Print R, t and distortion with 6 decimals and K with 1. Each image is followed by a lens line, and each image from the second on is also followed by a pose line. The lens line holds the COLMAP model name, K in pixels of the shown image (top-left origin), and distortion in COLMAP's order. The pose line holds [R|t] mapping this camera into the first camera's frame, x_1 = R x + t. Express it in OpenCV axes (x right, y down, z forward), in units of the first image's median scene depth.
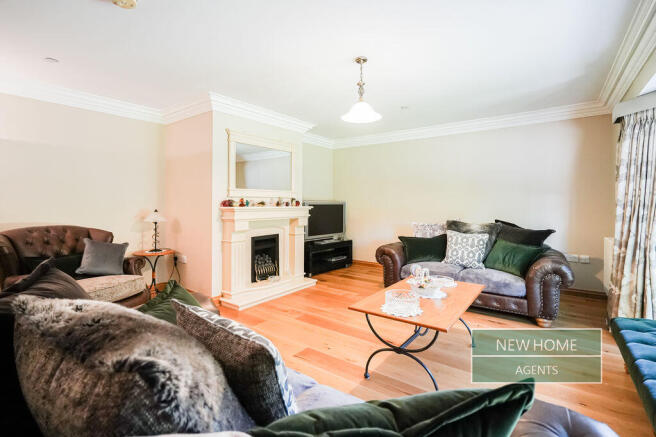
lens RADIAL K [[306.3, 0, 329.9], [0, 306.3, 206.7], [0, 0, 1]] dist [-0.000484, 0.000356]
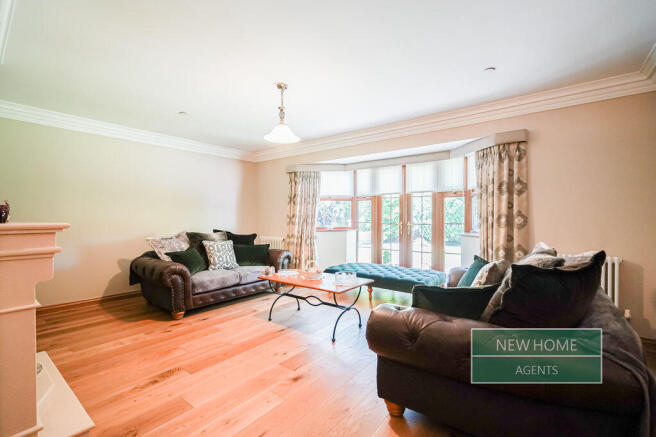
lens RADIAL K [[302.1, 0, 328.0], [0, 302.1, 218.5], [0, 0, 1]] dist [-0.001433, -0.000132]
pose [[0.016768, -0.003219, 0.999854, -0.984044], [0.010621, 0.999939, 0.003041, 0.000452], [-0.999803, 0.010568, 0.016801, 0.795523]]
